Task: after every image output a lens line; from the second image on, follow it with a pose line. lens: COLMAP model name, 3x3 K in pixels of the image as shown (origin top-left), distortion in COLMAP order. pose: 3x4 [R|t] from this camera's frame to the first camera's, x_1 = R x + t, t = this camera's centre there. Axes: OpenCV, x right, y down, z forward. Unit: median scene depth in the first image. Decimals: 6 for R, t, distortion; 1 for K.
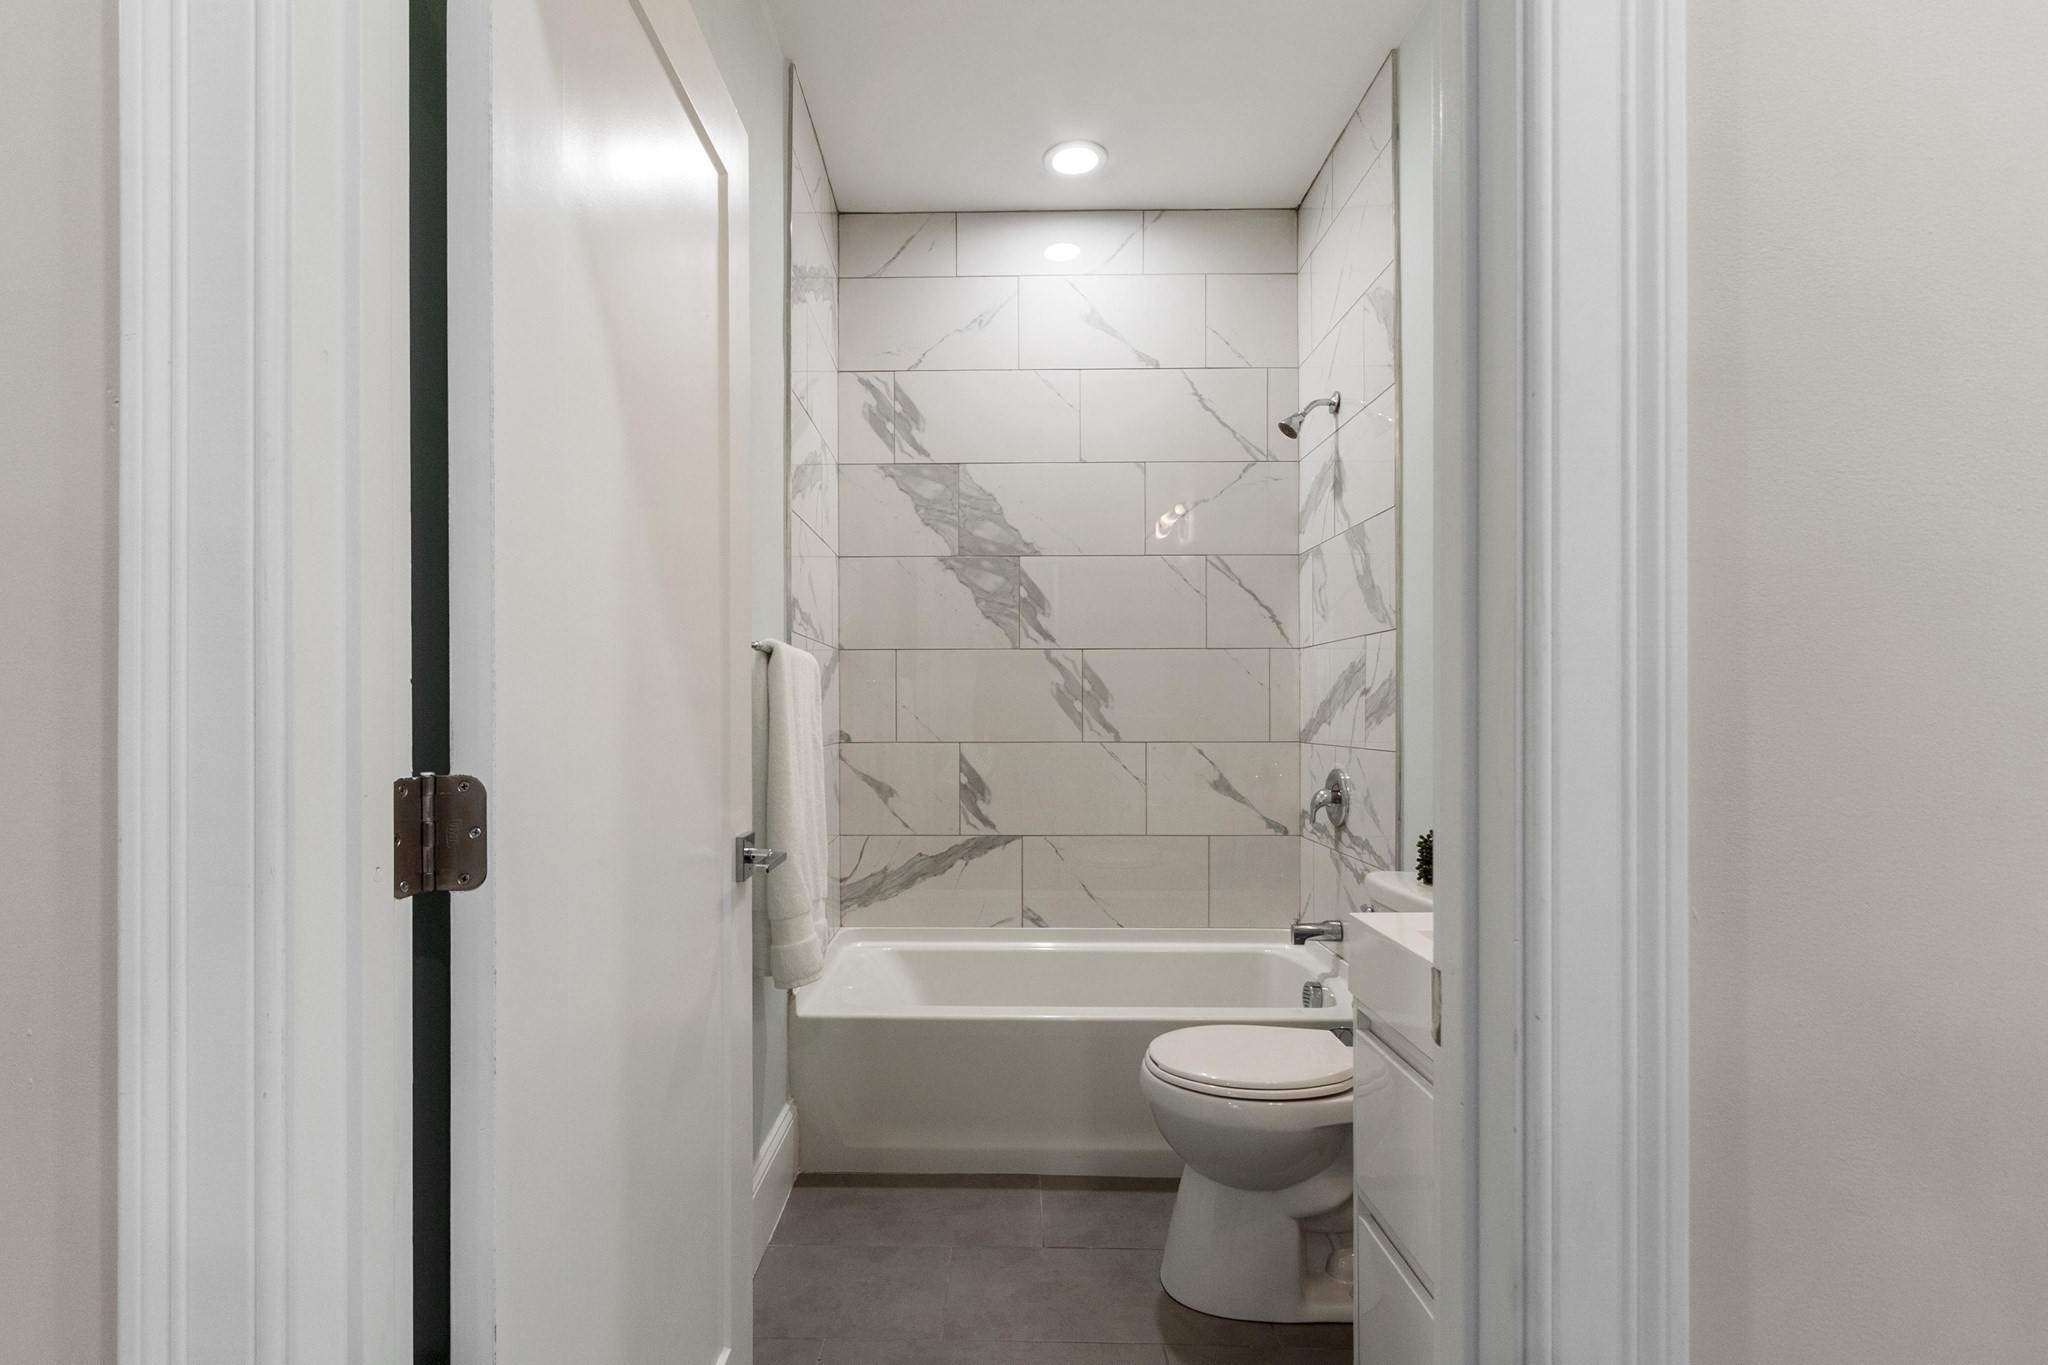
lens RADIAL K [[896.5, 0, 980.3], [0, 896.5, 715.0], [0, 0, 1]] dist [0.000741, -0.000078]
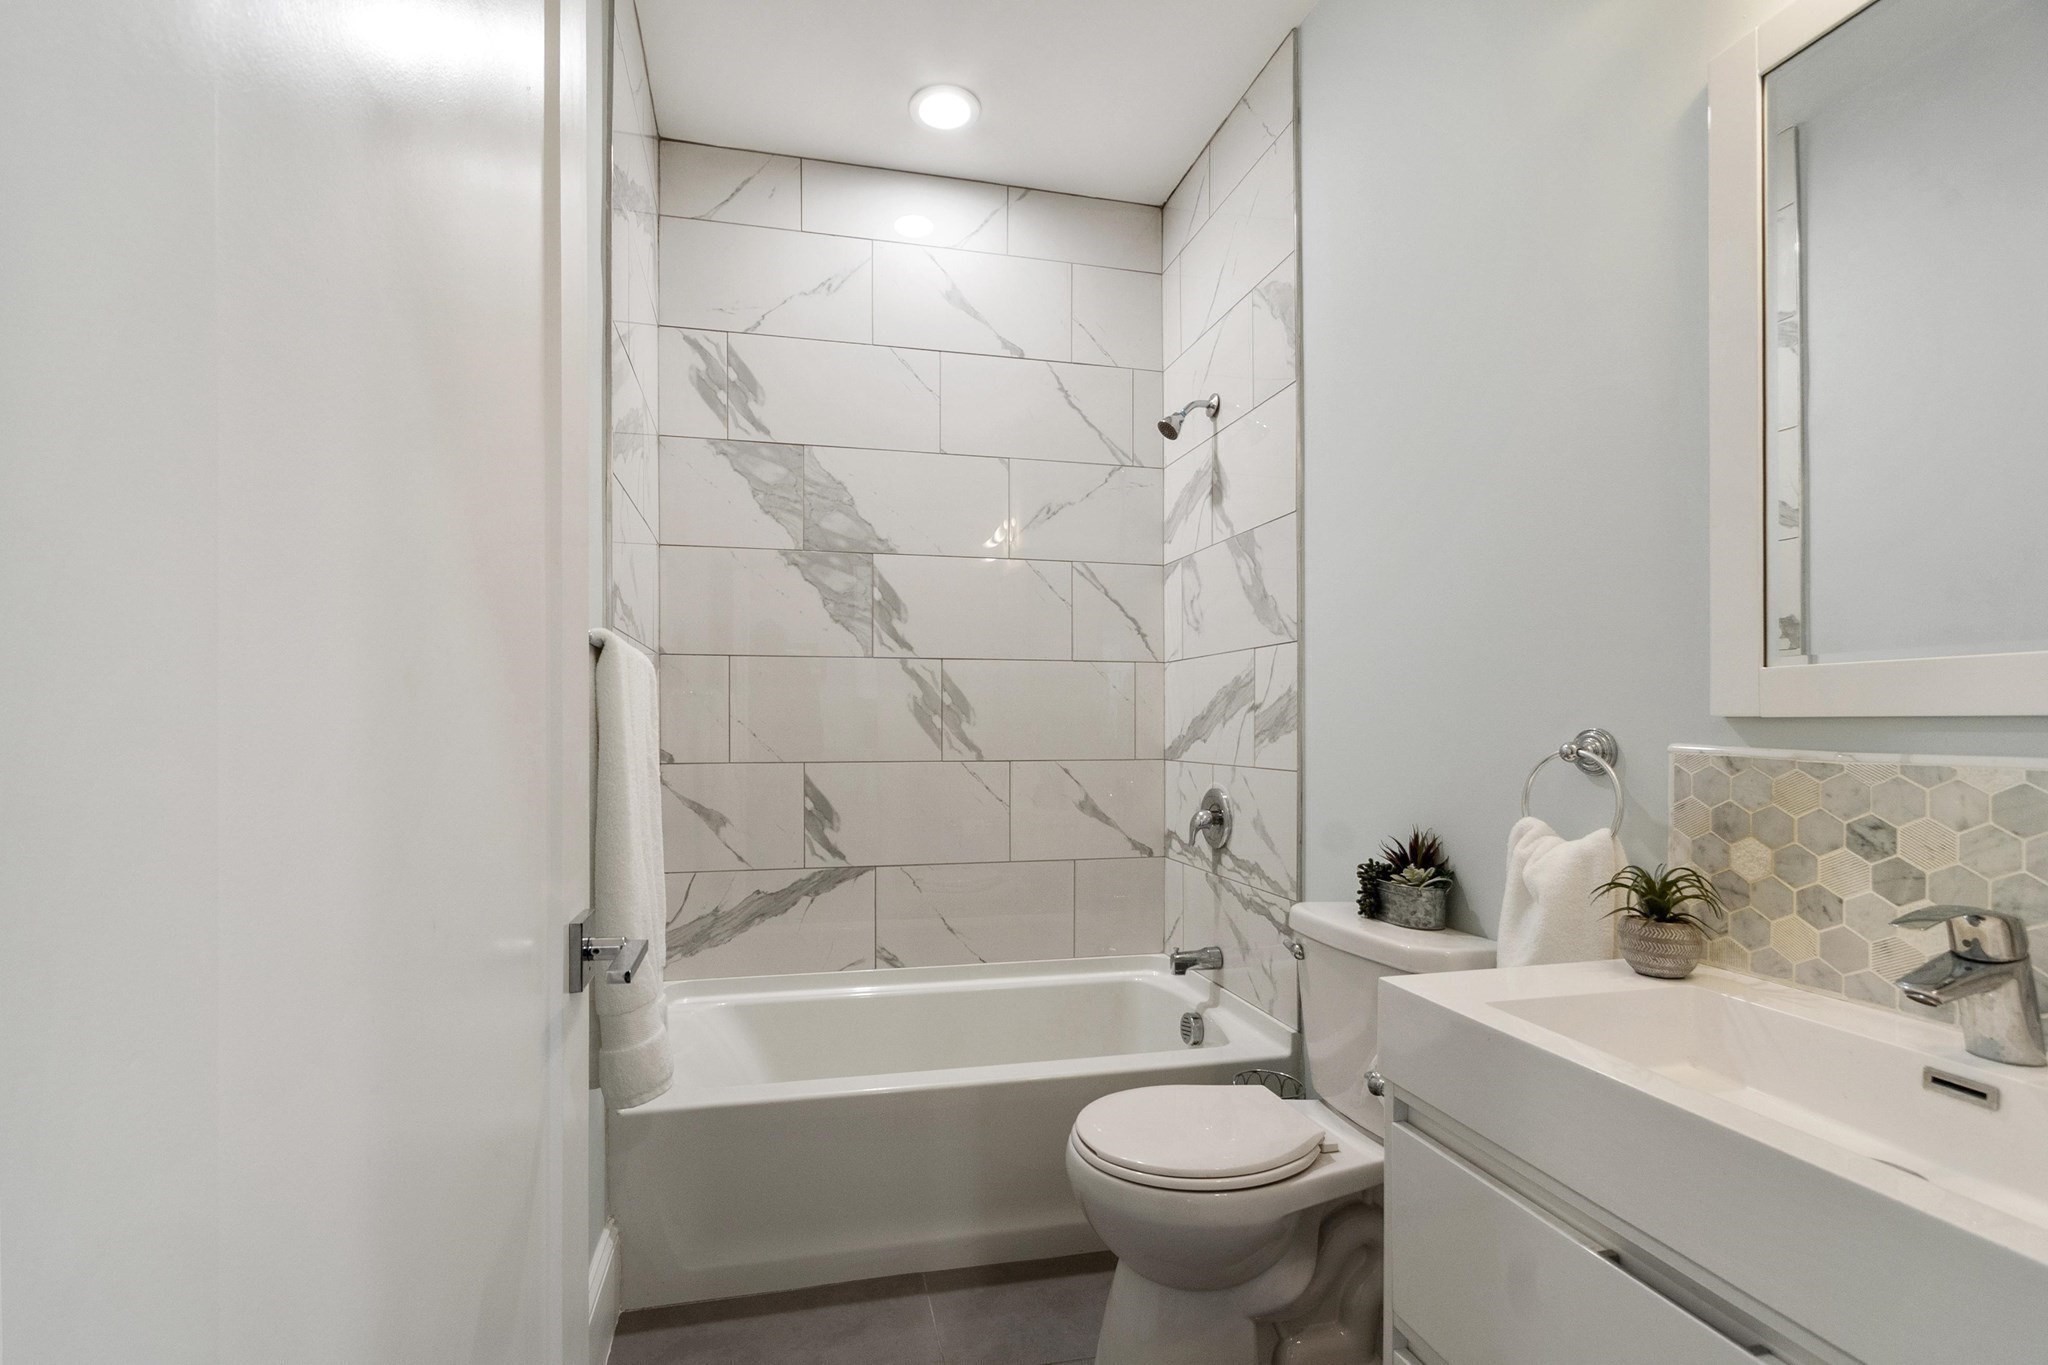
lens RADIAL K [[869.8, 0, 973.7], [0, 869.8, 727.6], [0, 0, 1]] dist [0.001190, -0.000085]
pose [[0.974197, 0.001861, 0.225692, -0.054649], [-0.001390, 0.999997, -0.002247, -0.001835], [-0.225695, 0.001875, 0.974196, 0.135255]]
